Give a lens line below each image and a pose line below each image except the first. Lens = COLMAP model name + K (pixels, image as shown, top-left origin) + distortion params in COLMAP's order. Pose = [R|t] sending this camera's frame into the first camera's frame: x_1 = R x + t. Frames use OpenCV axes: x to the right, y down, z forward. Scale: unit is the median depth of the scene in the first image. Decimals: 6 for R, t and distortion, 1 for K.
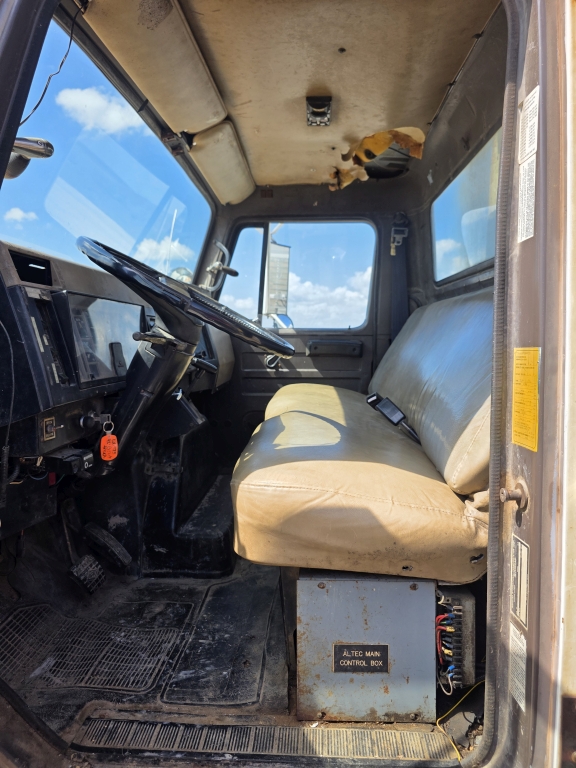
lens RADIAL K [[514.8, 0, 293.5], [0, 514.8, 380.9], [0, 0, 1]] dist [0.054526, -0.068010]
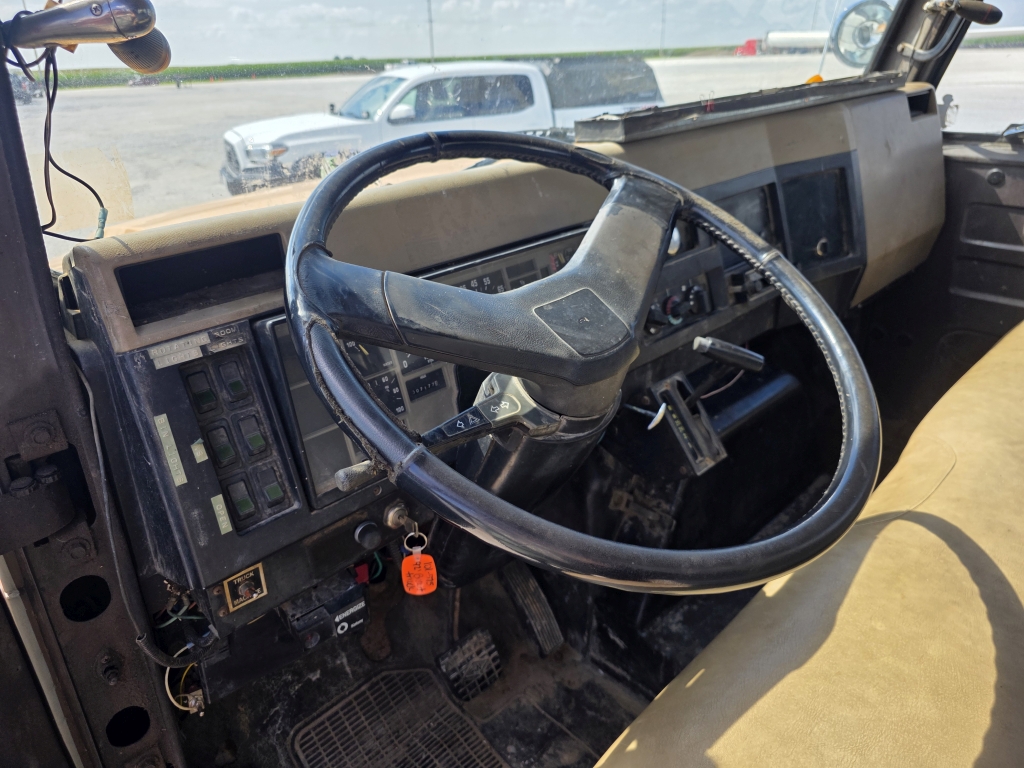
lens RADIAL K [[705.8, 0, 509.8], [0, 705.8, 380.2], [0, 0, 1]] dist [0.013938, 0.000739]
pose [[0.722702, 0.269846, -0.636306, 0.064277], [-0.020748, 0.928690, 0.370276, -0.183920], [0.690849, -0.254397, 0.676765, 0.360404]]
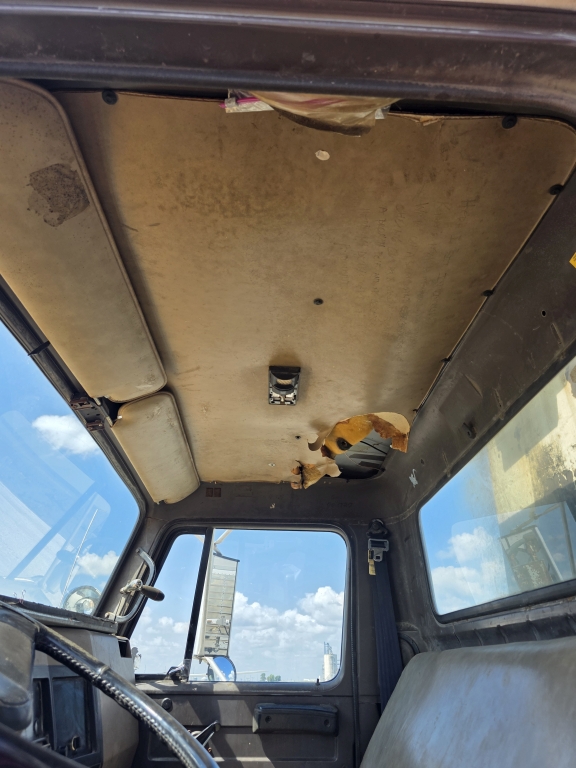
lens RADIAL K [[514.8, 0, 293.5], [0, 514.8, 380.9], [0, 0, 1]] dist [0.054526, -0.068010]
pose [[0.995402, 0.053890, 0.079188, 0.000463], [-0.000304, 0.828497, -0.559993, -0.065825], [-0.095785, 0.557394, 0.824704, 0.280879]]
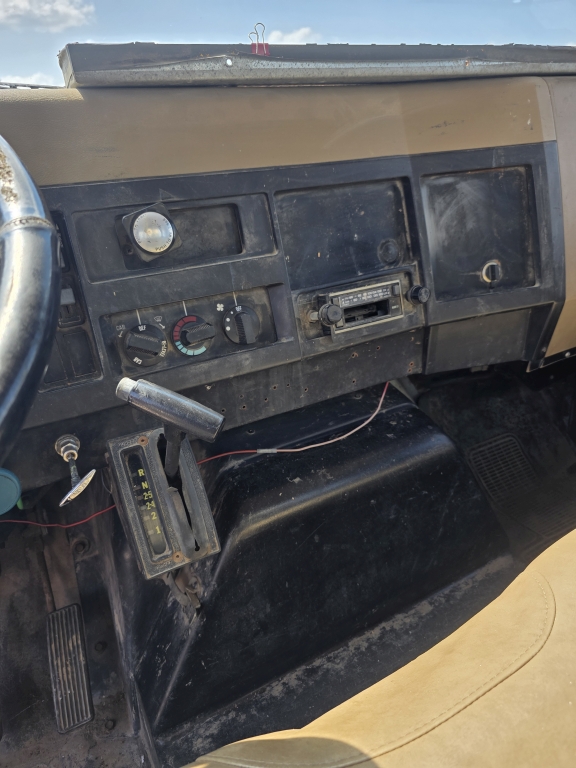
lens RADIAL K [[529.3, 0, 288.0], [0, 529.3, 384.0], [0, 0, 1]] dist [0.013938, 0.000739]
pose [[0.521620, 0.339871, -0.782560, 0.064294], [-0.029998, 0.923968, 0.381291, -0.123628], [0.852650, -0.175413, 0.492156, 0.732797]]
